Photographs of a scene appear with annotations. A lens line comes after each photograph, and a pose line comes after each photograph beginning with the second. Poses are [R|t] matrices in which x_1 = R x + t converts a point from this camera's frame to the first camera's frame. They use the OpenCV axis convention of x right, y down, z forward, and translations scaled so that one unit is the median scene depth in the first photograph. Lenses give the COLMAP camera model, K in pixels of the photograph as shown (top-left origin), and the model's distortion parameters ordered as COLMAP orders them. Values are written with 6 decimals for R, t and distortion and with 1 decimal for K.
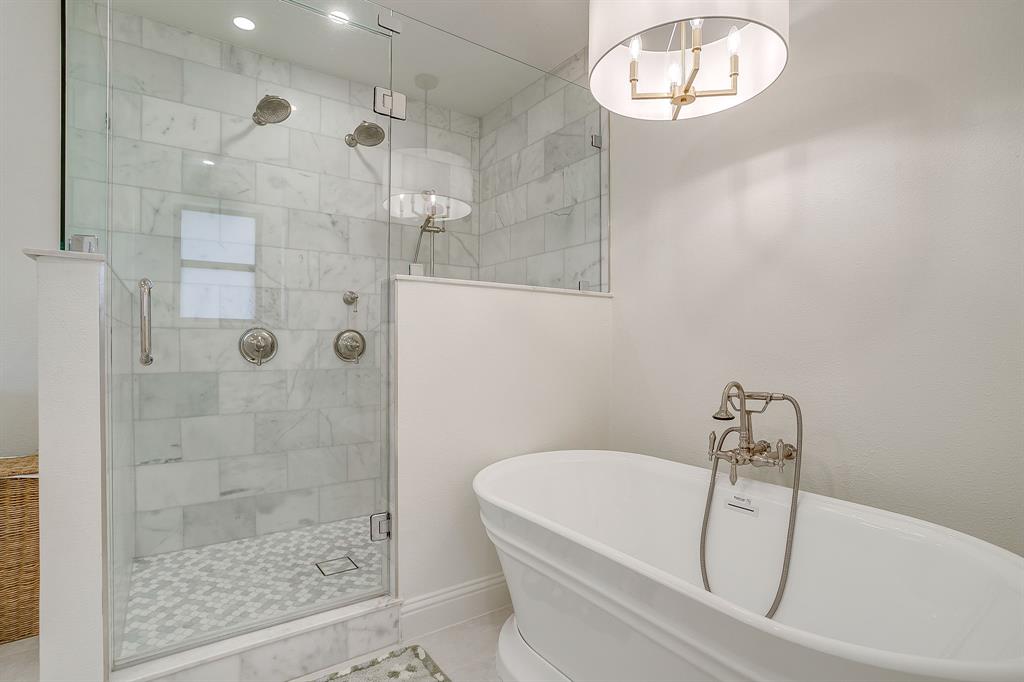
lens RADIAL K [[510.2, 0, 505.2], [0, 510.2, 340.8], [0, 0, 1]] dist [-0.000184, 0.001106]
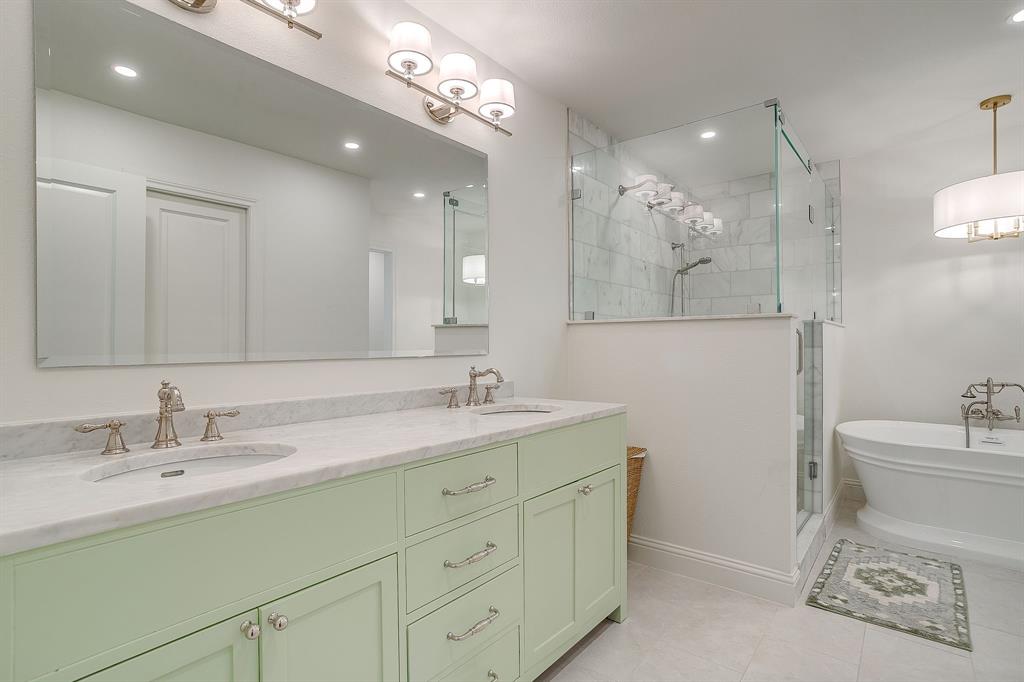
lens RADIAL K [[499.6, 0, 509.5], [0, 499.6, 340.9], [0, 0, 1]] dist [-0.047667, 0.020978]
pose [[0.961587, -0.003436, 0.274480, -1.231894], [0.005643, 0.999958, -0.007253, -0.037086], [-0.274443, 0.008523, 0.961565, -0.186291]]
